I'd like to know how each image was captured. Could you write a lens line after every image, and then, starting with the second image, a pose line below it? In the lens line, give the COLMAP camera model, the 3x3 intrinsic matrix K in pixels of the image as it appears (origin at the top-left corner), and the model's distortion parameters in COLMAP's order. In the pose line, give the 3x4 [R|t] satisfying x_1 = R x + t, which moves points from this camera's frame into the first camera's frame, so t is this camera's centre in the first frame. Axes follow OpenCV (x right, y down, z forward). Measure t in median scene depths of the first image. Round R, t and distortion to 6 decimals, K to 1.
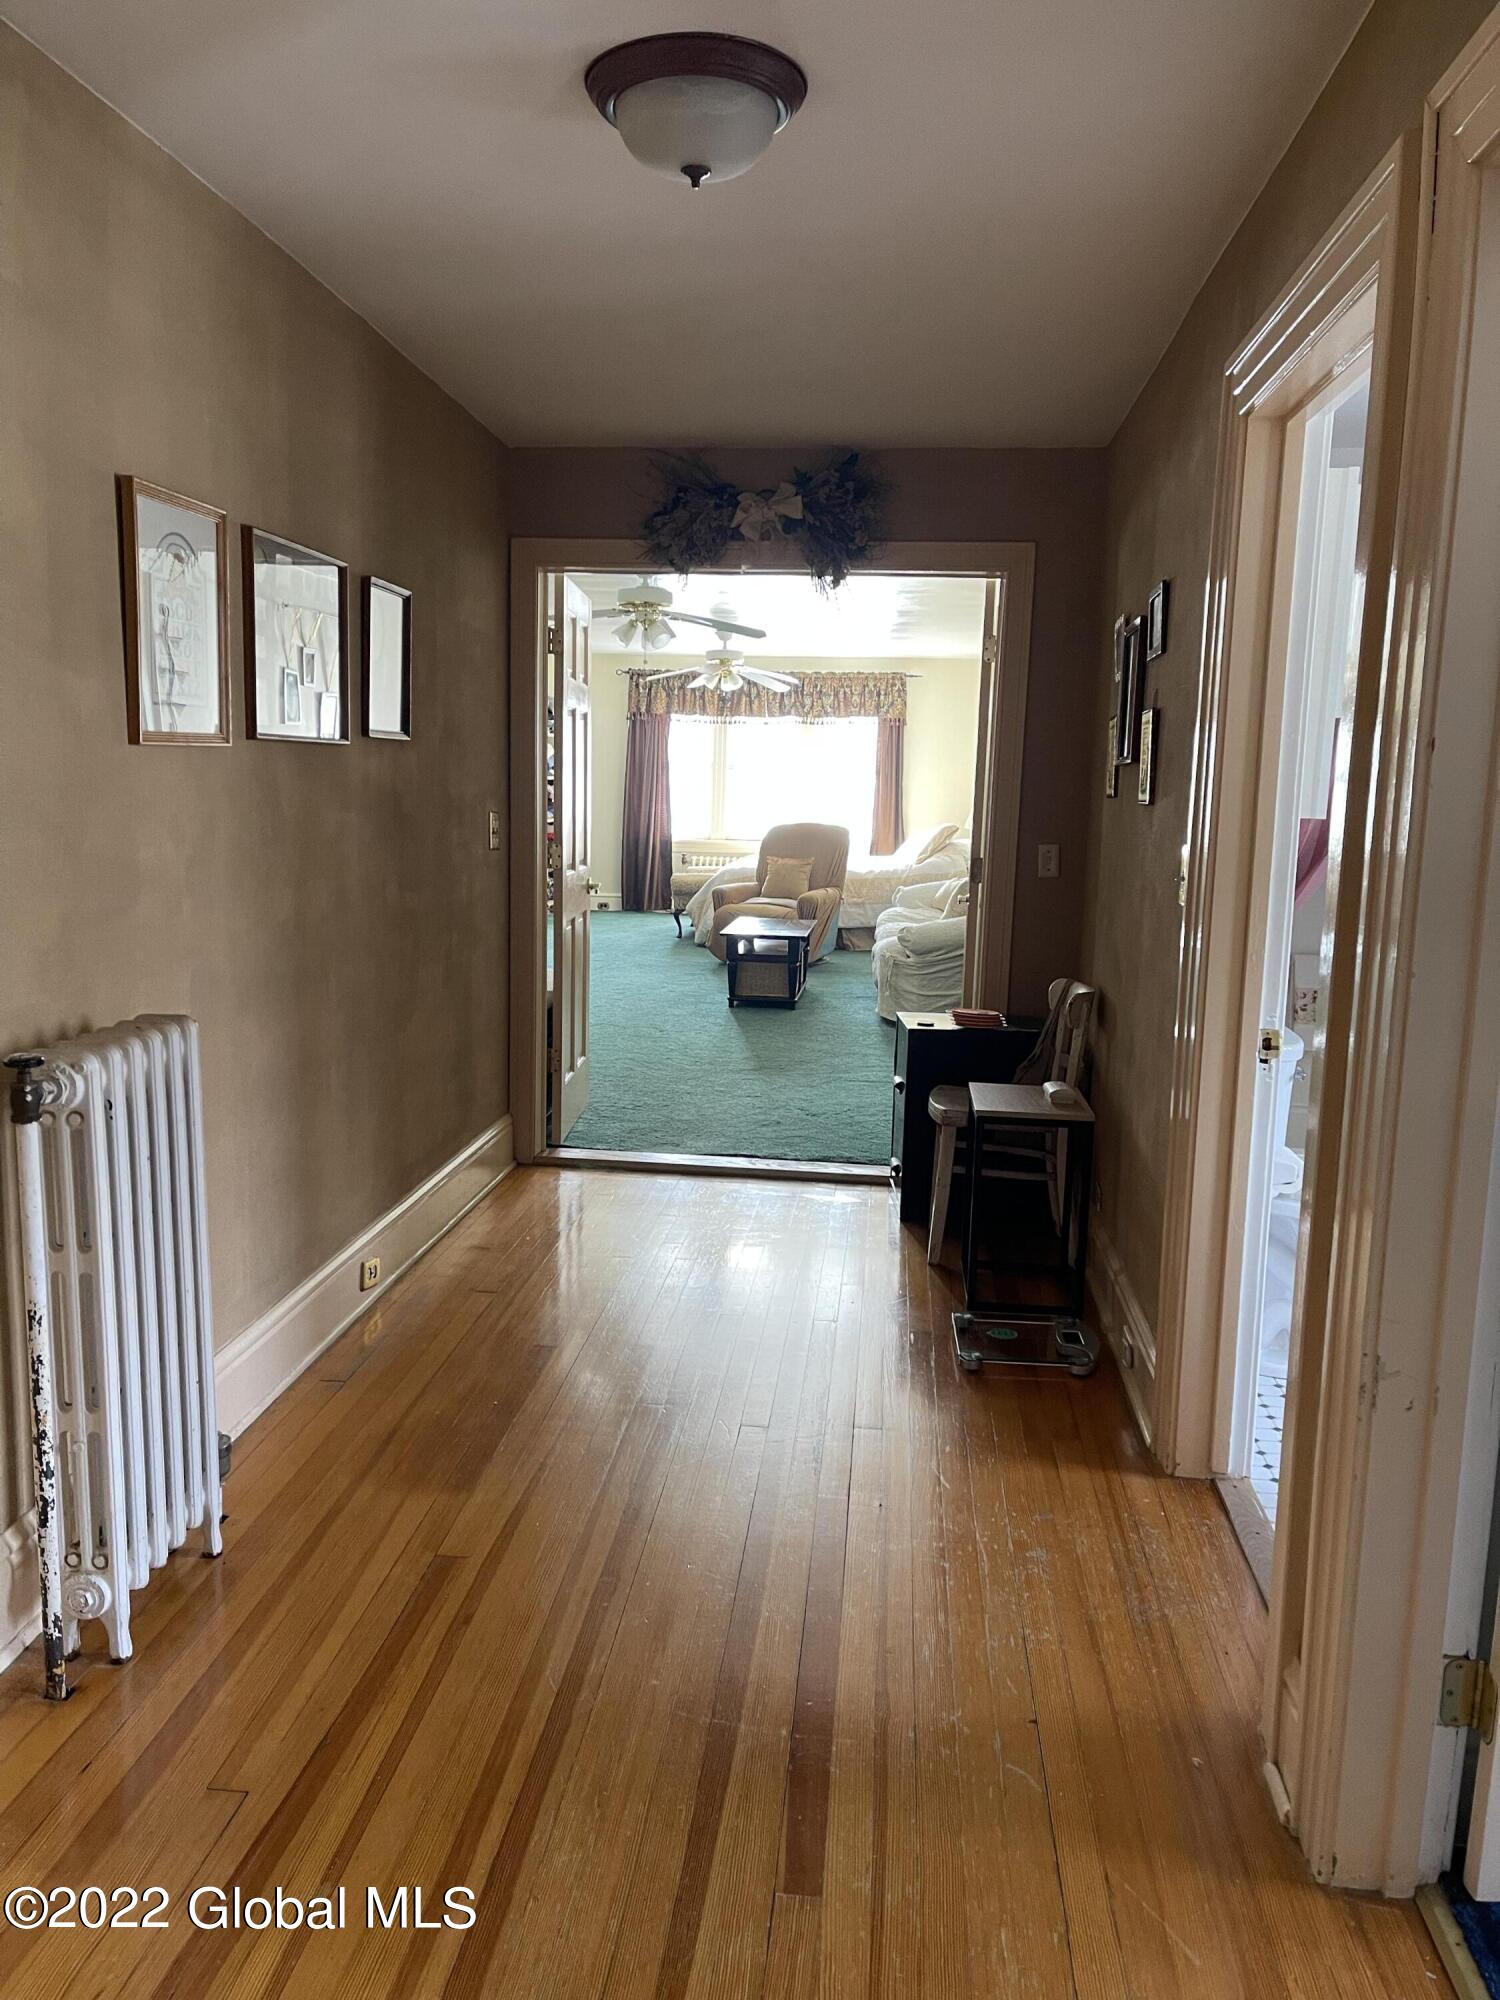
lens RADIAL K [[1507.6, 0, 756.5], [0, 1507.6, 1006.8], [0, 0, 1]] dist [0.099848, -0.146916]
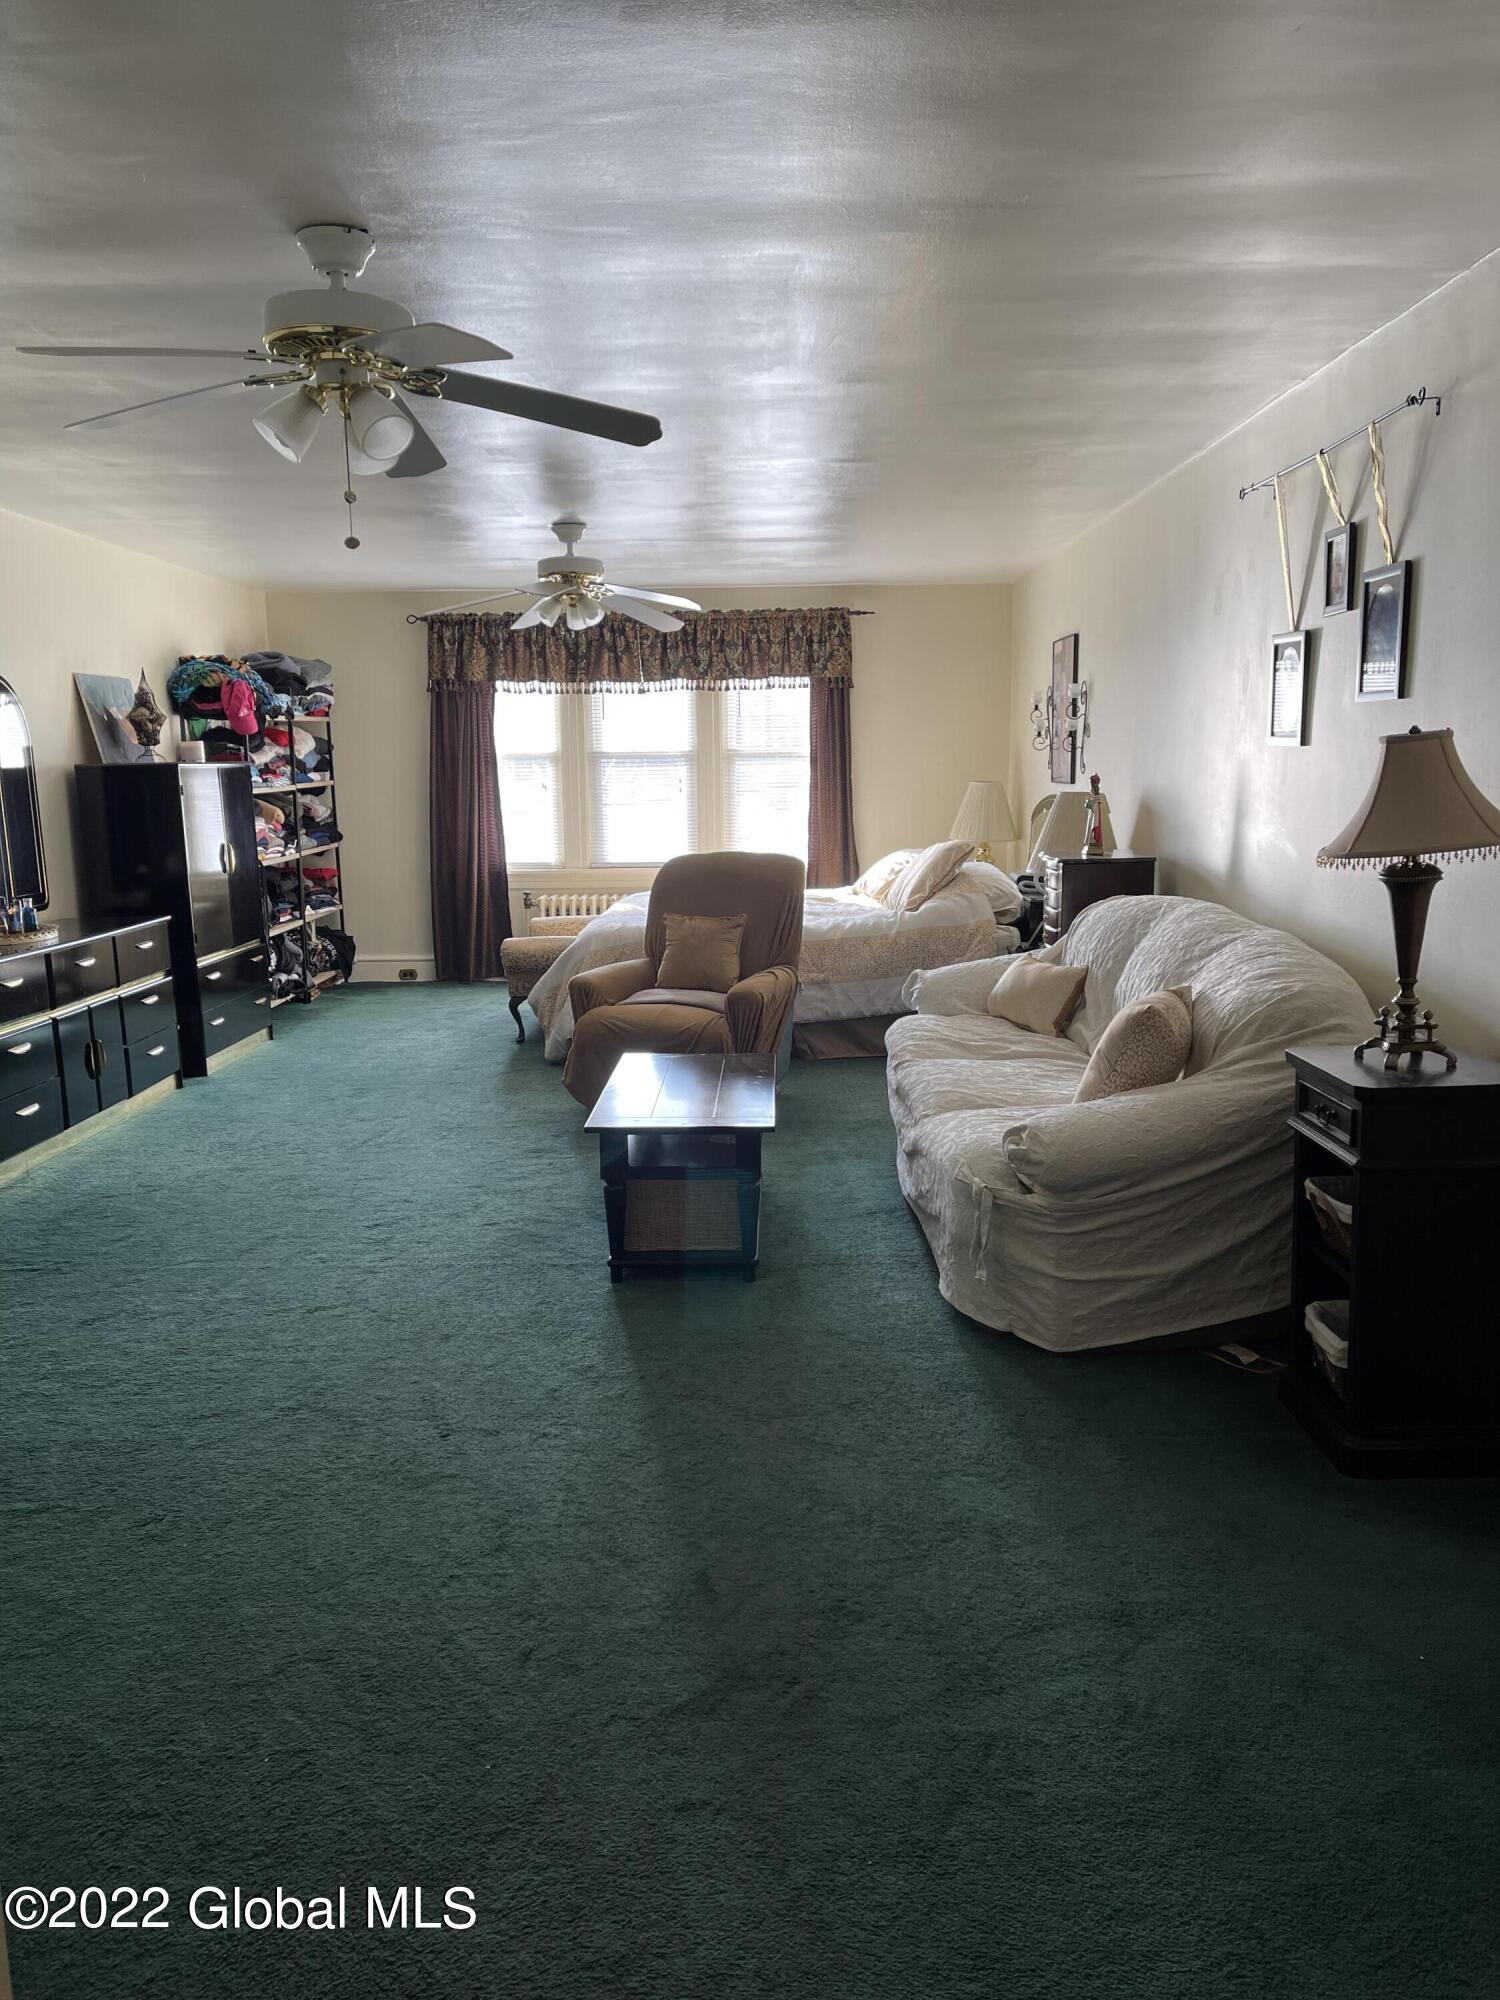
lens RADIAL K [[1523.4, 0, 750.0], [0, 1523.4, 1000.0], [0, 0, 1]] dist [0.066430, -0.082654]
pose [[0.995740, -0.048822, 0.078218, -0.005710], [0.048567, 0.998807, 0.005161, -0.056393], [-0.078376, -0.001341, 0.996923, 0.347245]]
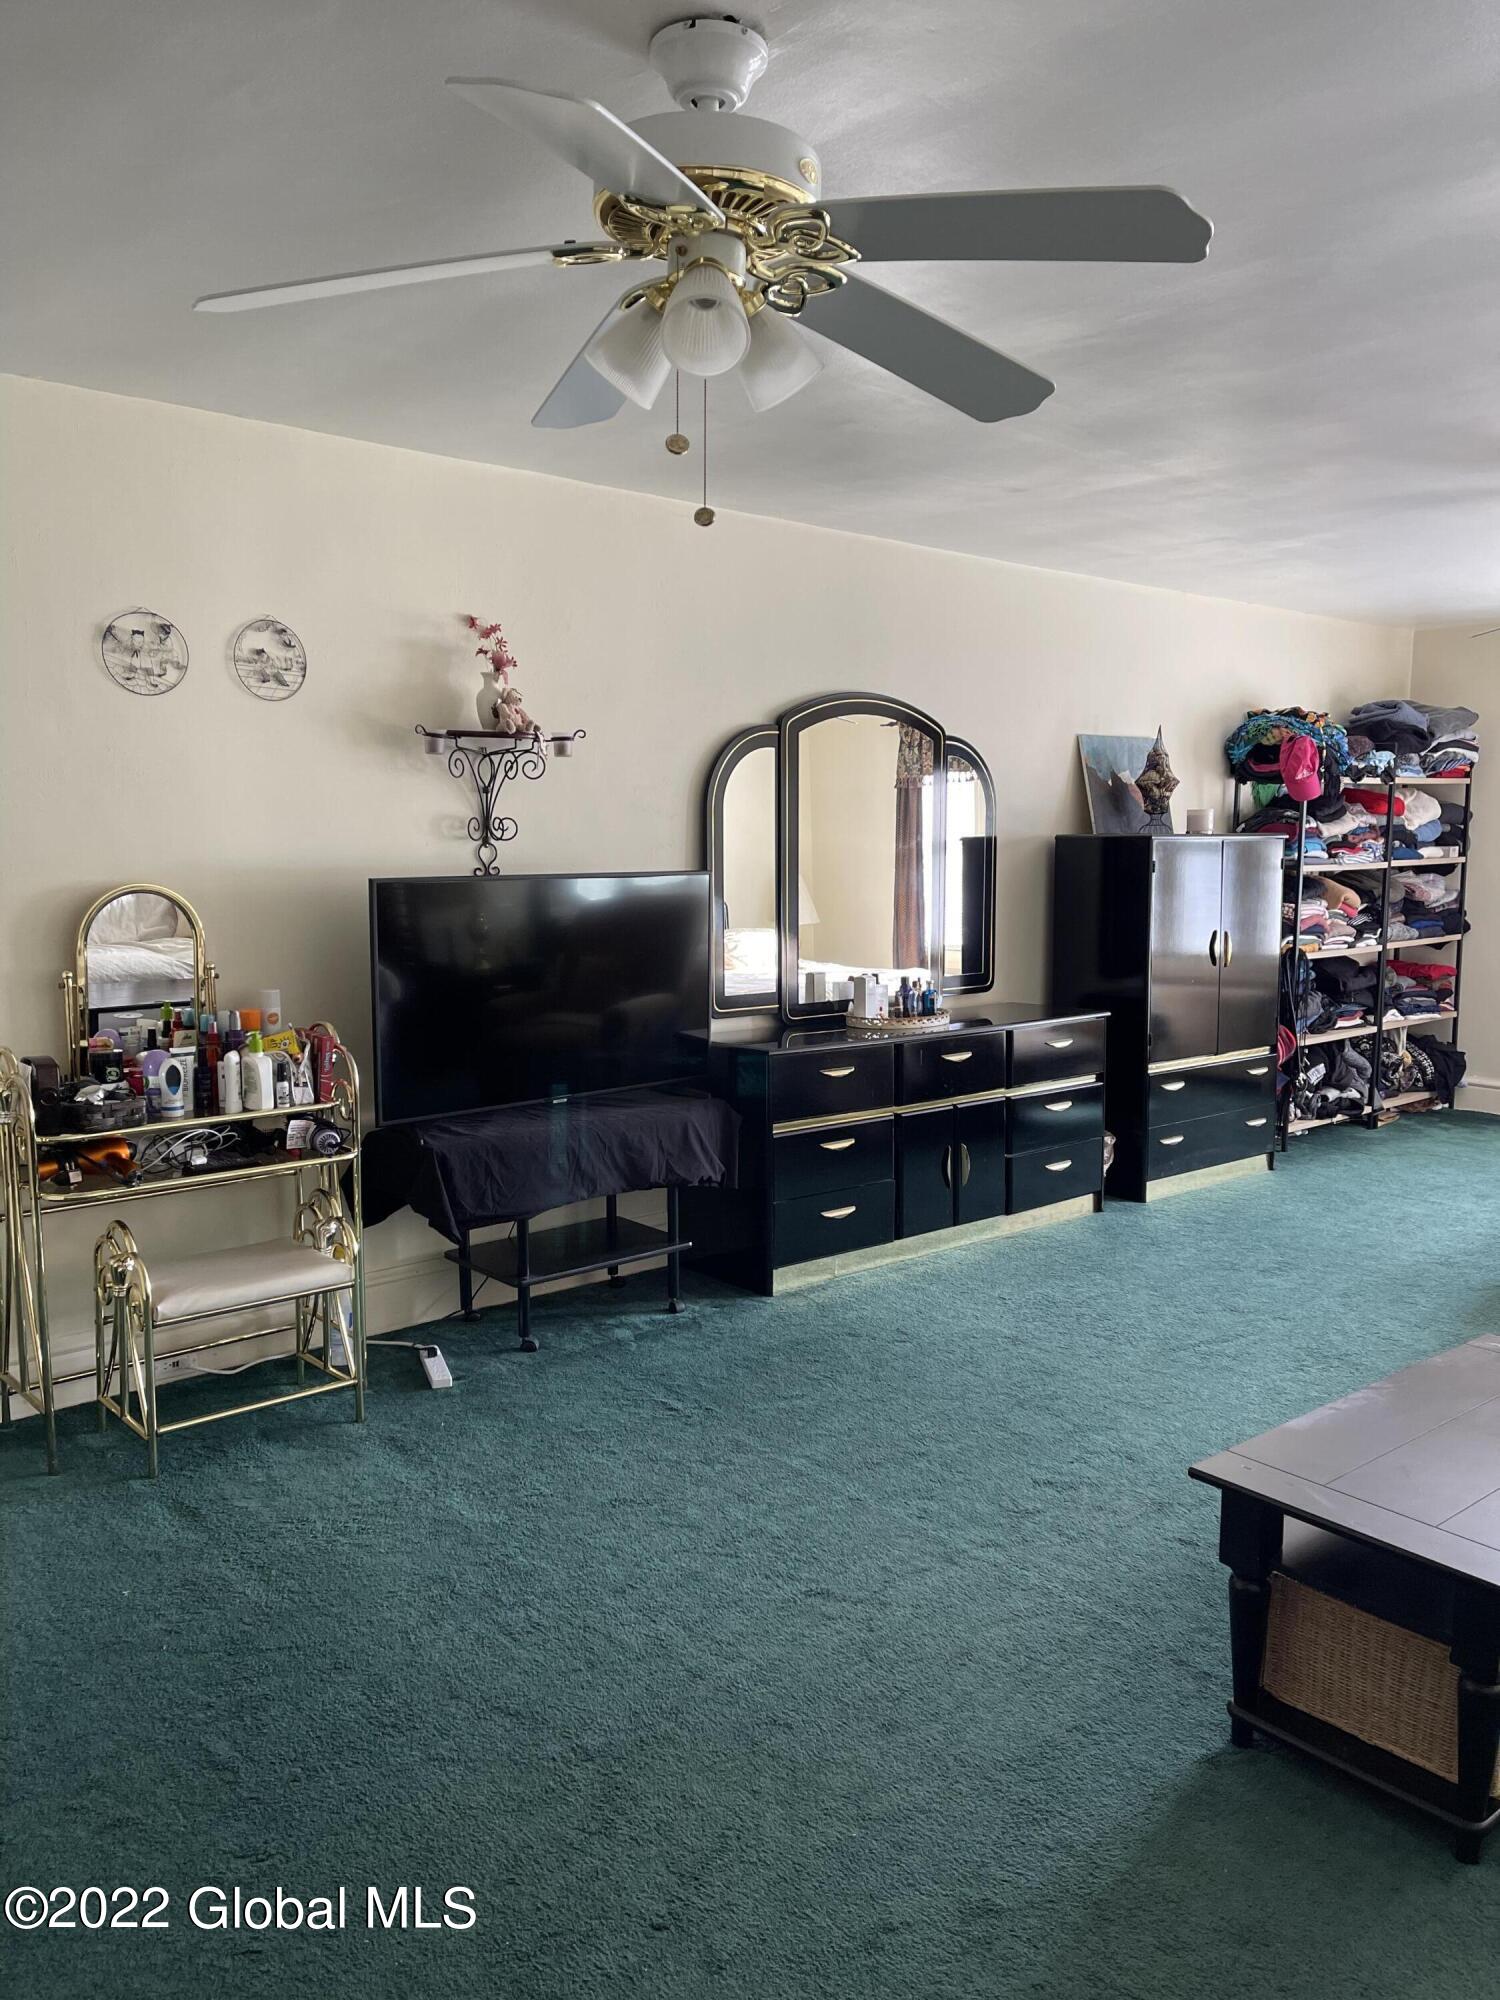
lens RADIAL K [[1523.4, 0, 750.0], [0, 1523.4, 1000.0], [0, 0, 1]] dist [0.066430, -0.082654]
pose [[0.724528, 0.061057, -0.686535, 0.063548], [-0.096724, 0.995219, -0.013568, -0.077011], [0.682424, 0.076235, 0.726970, 0.475046]]
